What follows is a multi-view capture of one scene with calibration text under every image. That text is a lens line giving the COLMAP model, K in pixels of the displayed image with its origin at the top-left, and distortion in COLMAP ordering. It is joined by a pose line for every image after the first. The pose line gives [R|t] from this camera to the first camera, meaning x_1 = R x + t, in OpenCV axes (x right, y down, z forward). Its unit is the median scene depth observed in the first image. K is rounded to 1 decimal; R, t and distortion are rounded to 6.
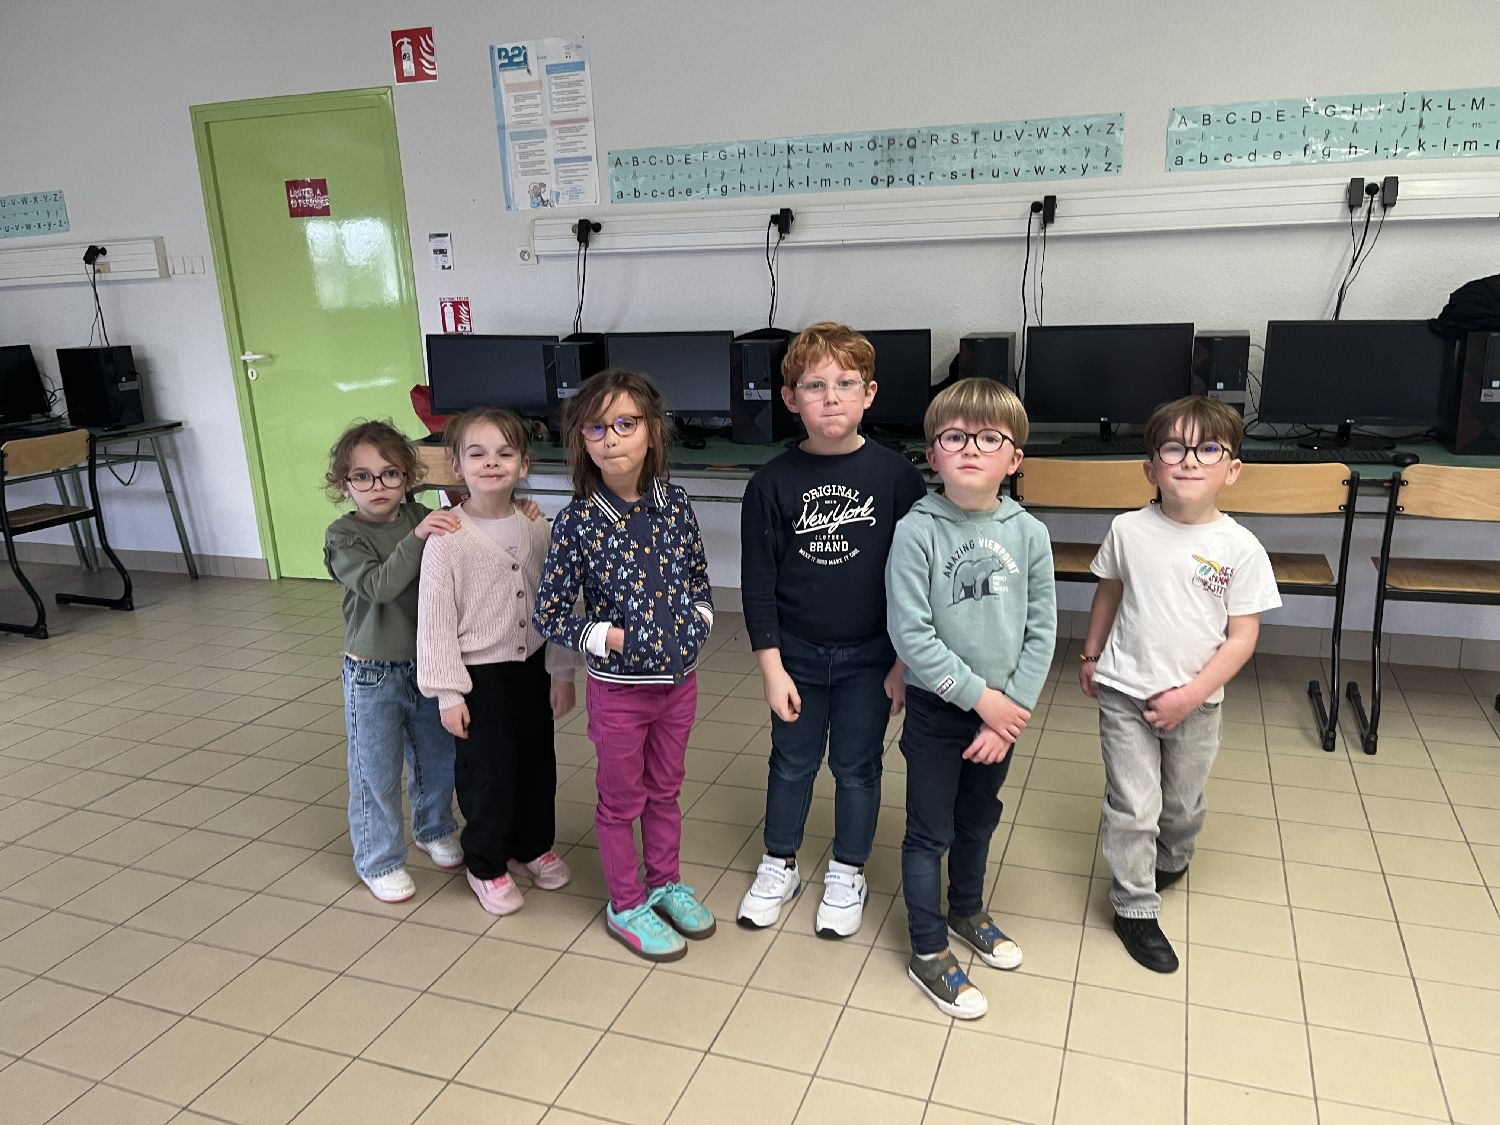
lens RADIAL K [[1163.7, 0, 742.2], [0, 1163.7, 566.4], [0, 0, 1]] dist [0.058415, -0.073884]
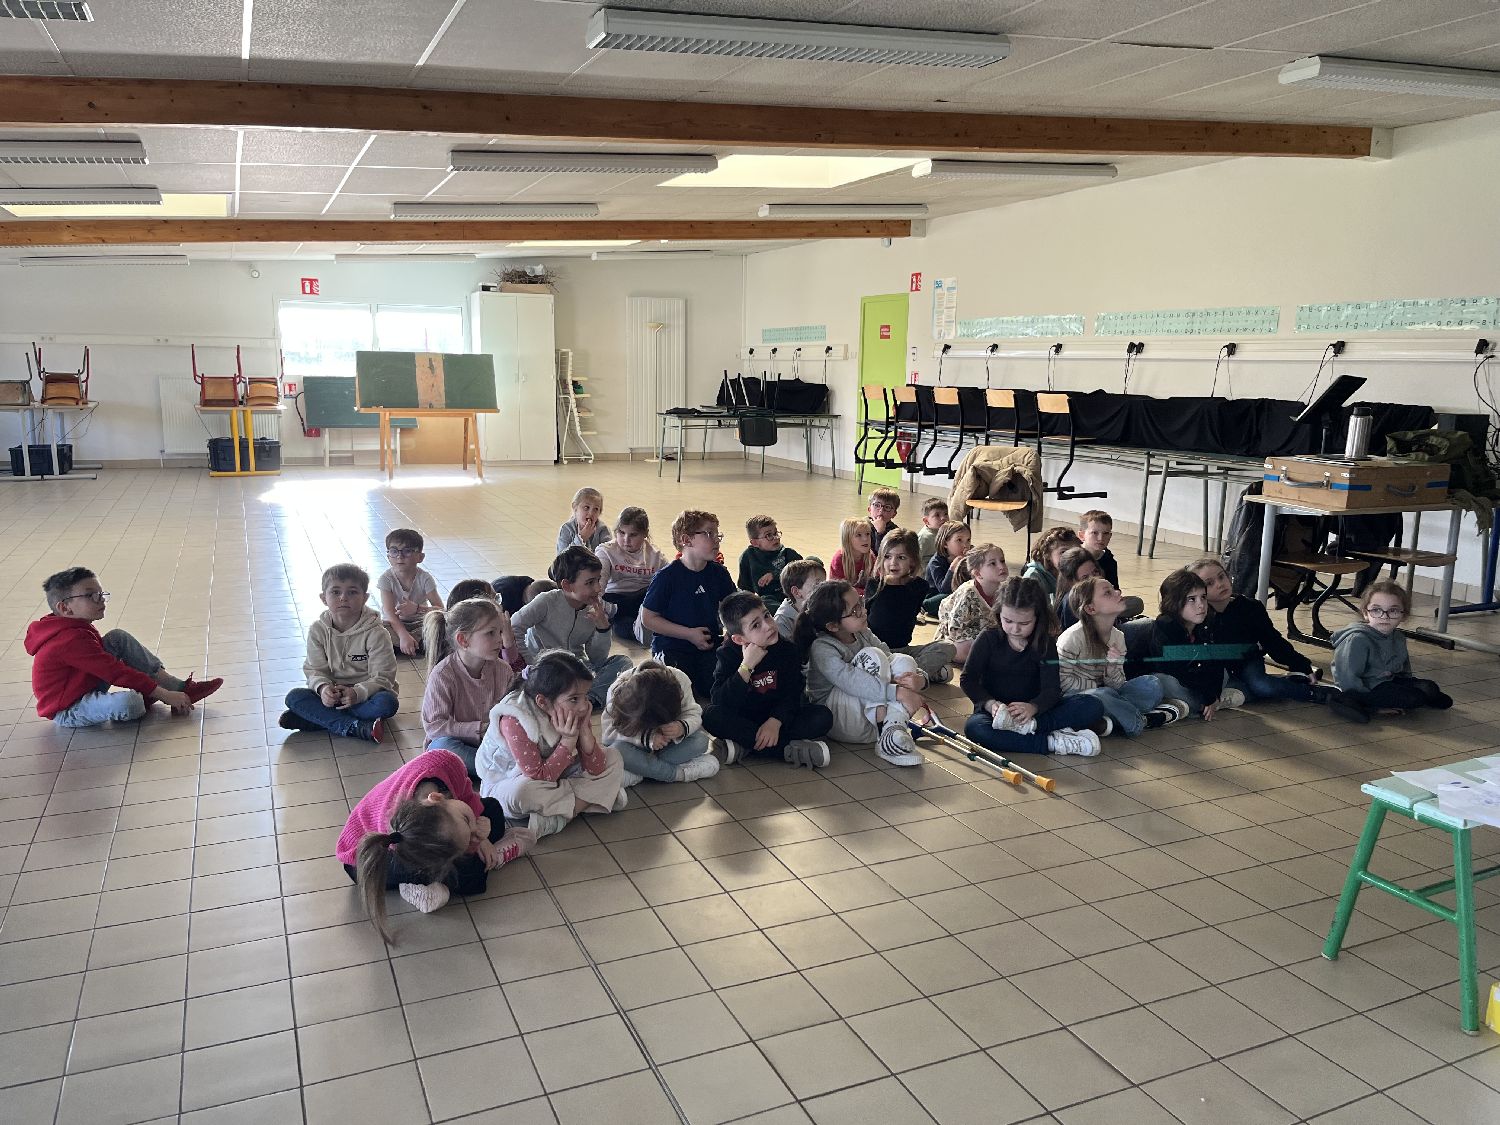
lens RADIAL K [[1163.7, 0, 742.2], [0, 1163.7, 566.4], [0, 0, 1]] dist [0.058415, -0.073884]
pose [[0.699570, 0.176291, -0.692476, 1.394188], [-0.233901, 0.972196, 0.011204, 0.258060], [0.675198, 0.154133, 0.721354, -1.086458]]
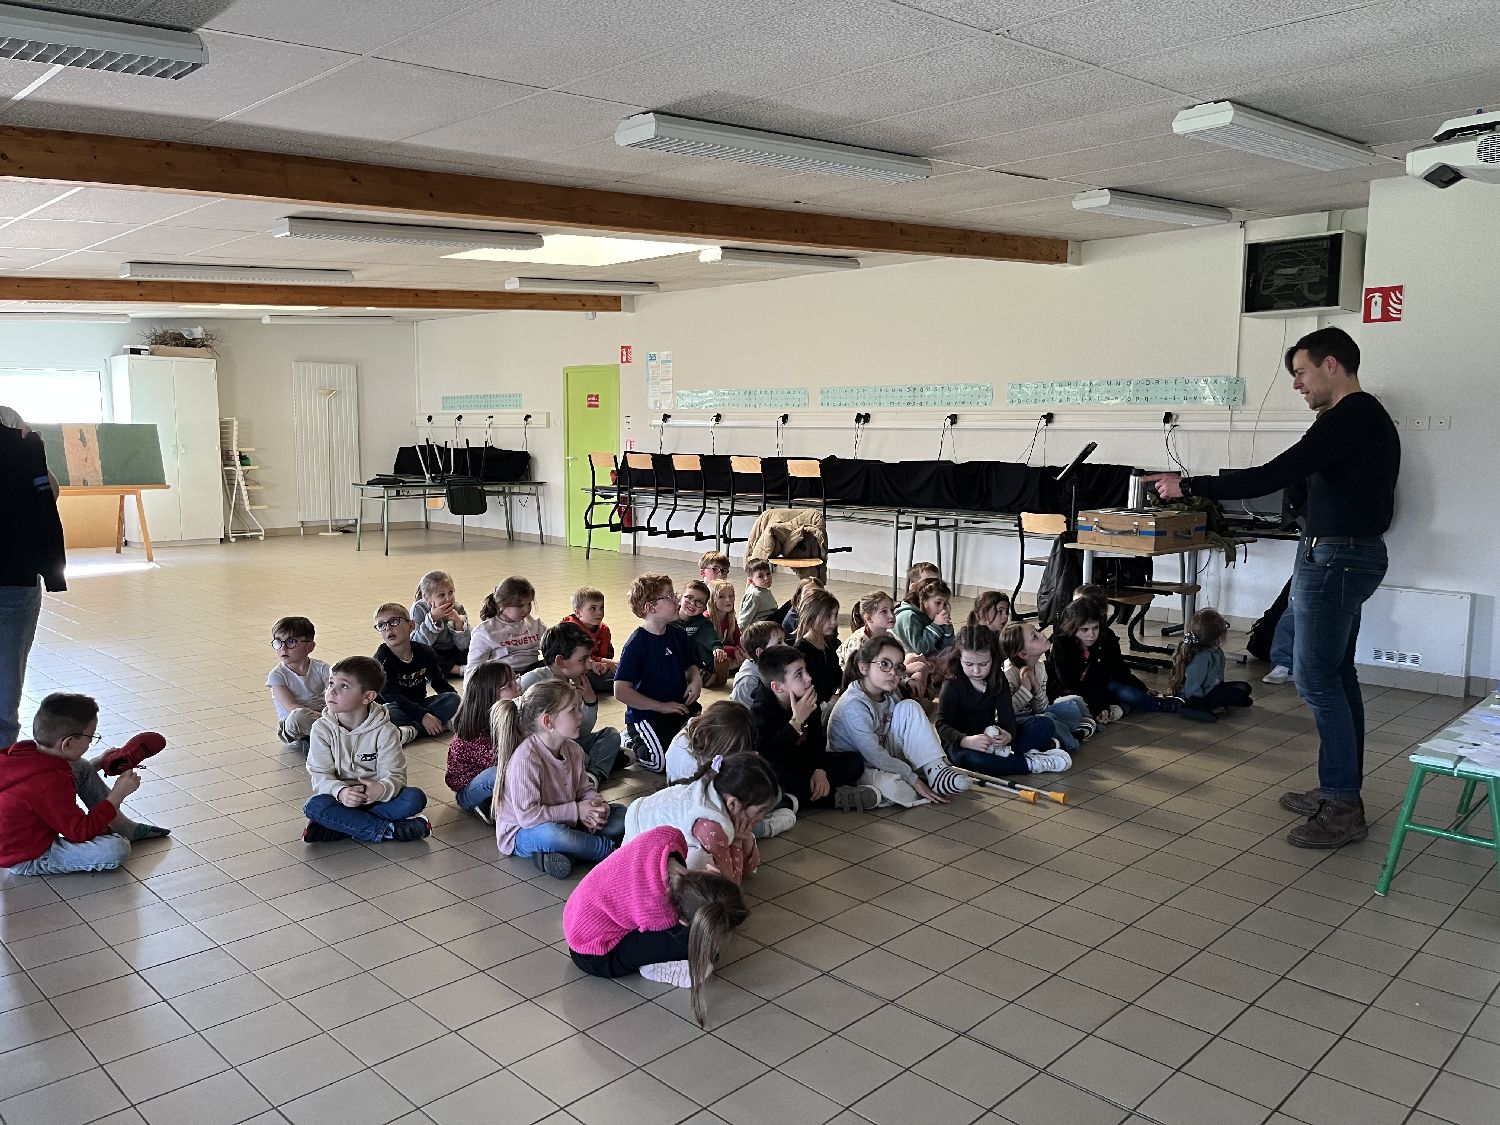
lens RADIAL K [[1163.7, 0, 742.2], [0, 1163.7, 566.4], [0, 0, 1]] dist [0.058415, -0.073884]
pose [[0.909934, 0.097500, -0.403131, 1.132039], [-0.154721, 0.981609, -0.111823, 0.327627], [0.384815, 0.164124, 0.908285, -1.326158]]
